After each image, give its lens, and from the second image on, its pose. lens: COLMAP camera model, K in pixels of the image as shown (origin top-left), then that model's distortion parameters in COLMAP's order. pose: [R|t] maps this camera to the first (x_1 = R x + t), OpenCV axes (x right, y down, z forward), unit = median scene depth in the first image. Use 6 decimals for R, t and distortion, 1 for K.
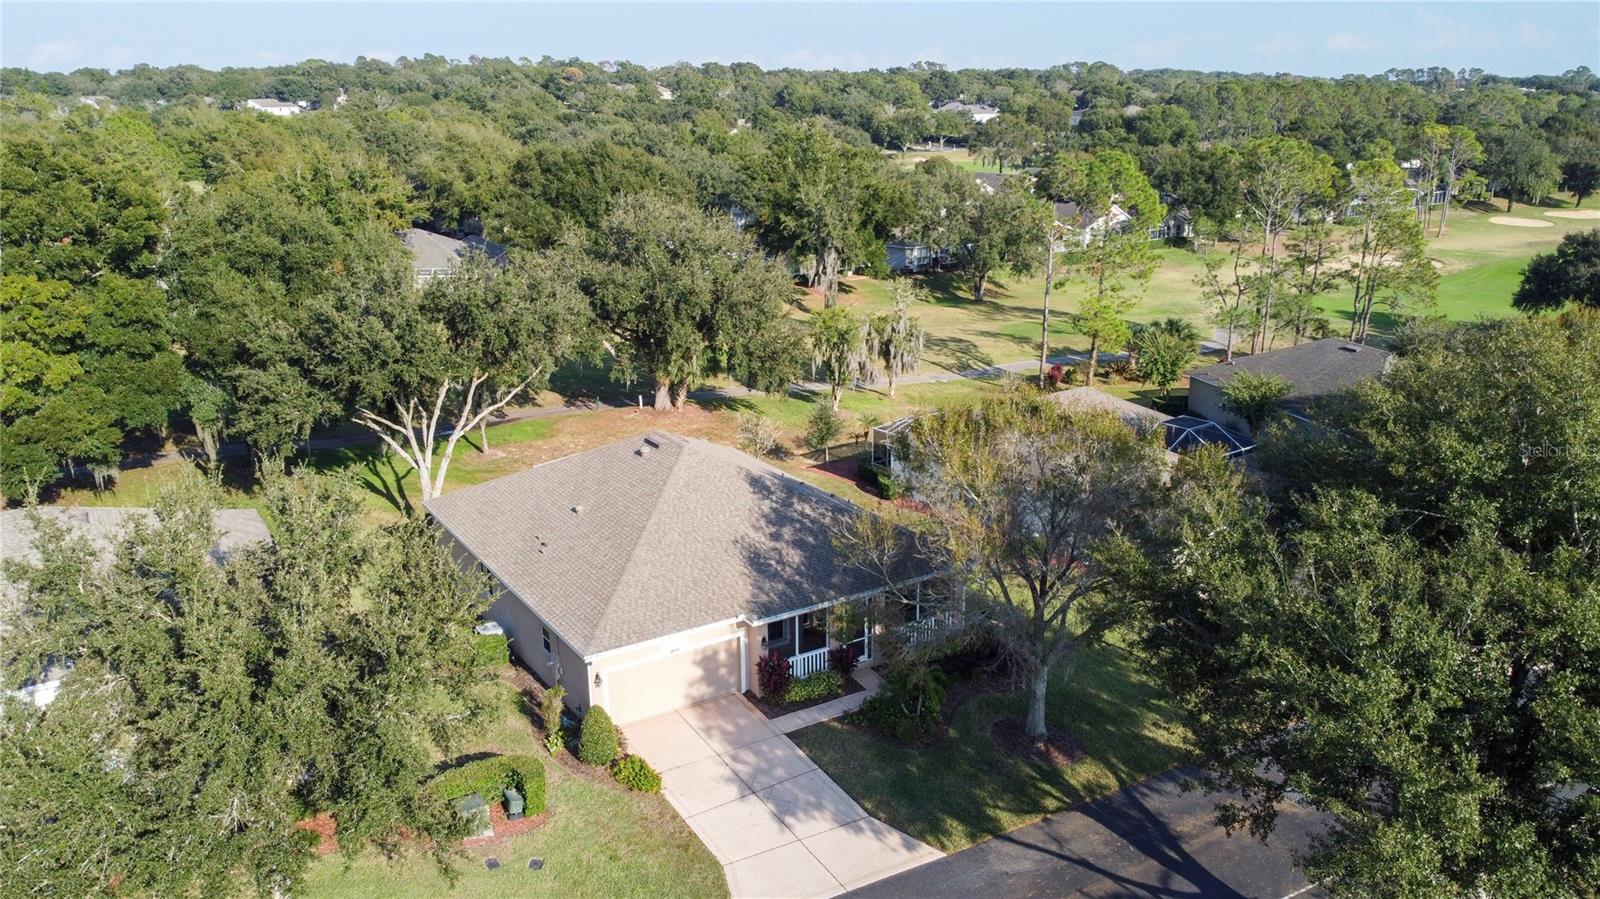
lens RADIAL K [[1219.1, 0, 803.3], [0, 1219.1, 459.3], [0, 0, 1]] dist [0.001832, -0.010688]
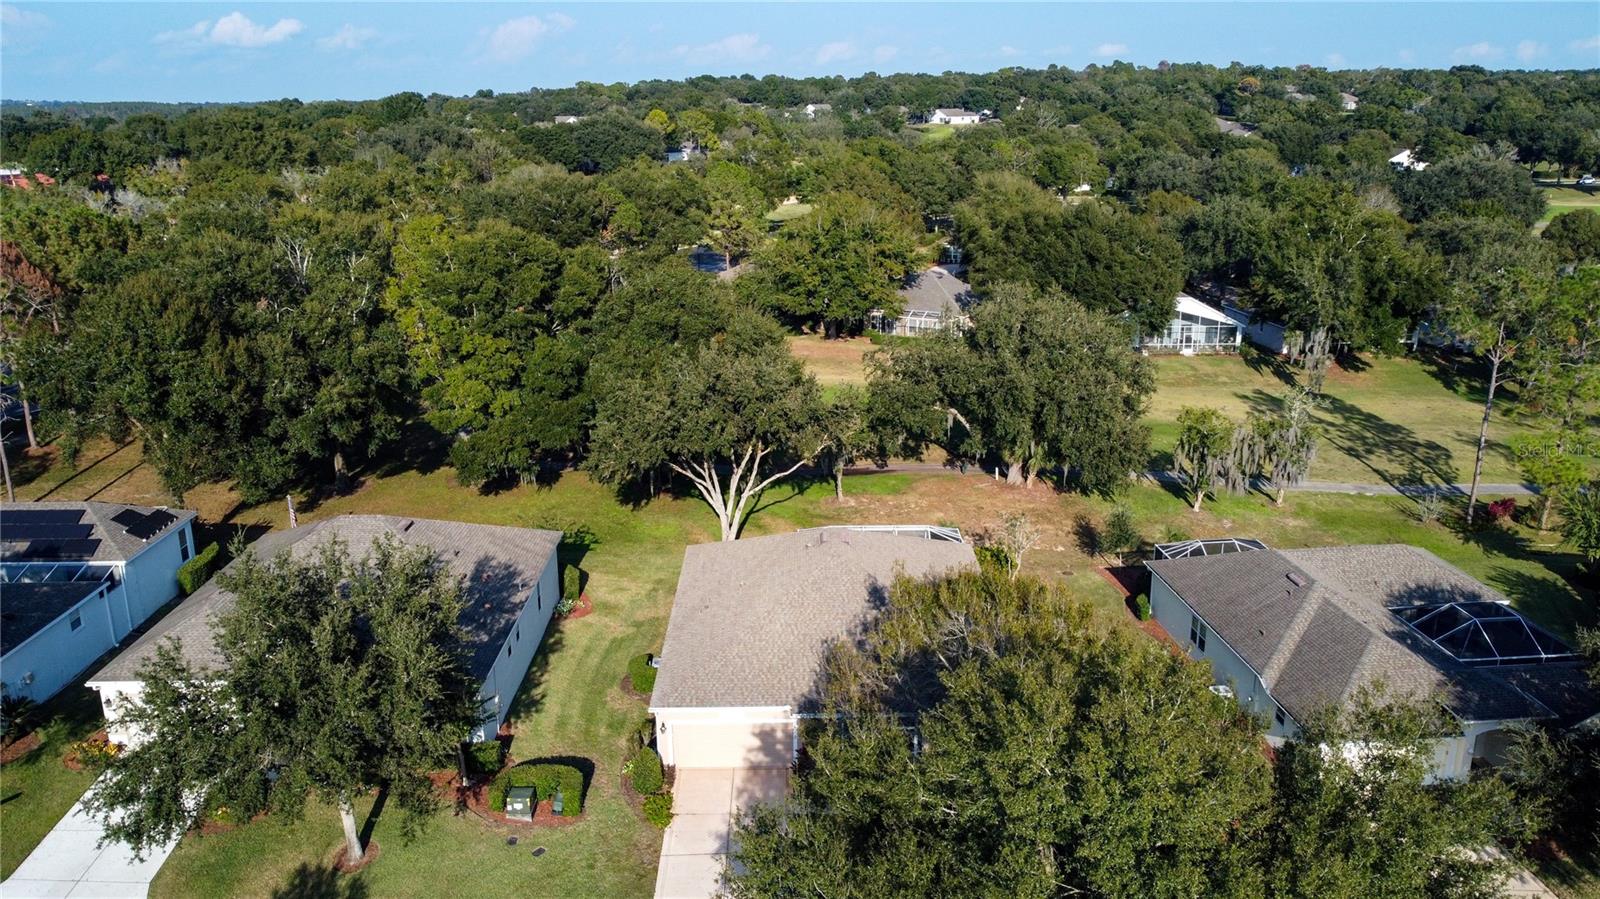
lens RADIAL K [[1219.1, 0, 792.7], [0, 1219.1, 459.4], [0, 0, 1]] dist [0.001832, -0.010688]
pose [[0.846364, 0.154024, -0.509847, 0.496130], [-0.151150, 0.987375, 0.047371, -0.158312], [0.510707, 0.036970, 0.858960, -0.029645]]
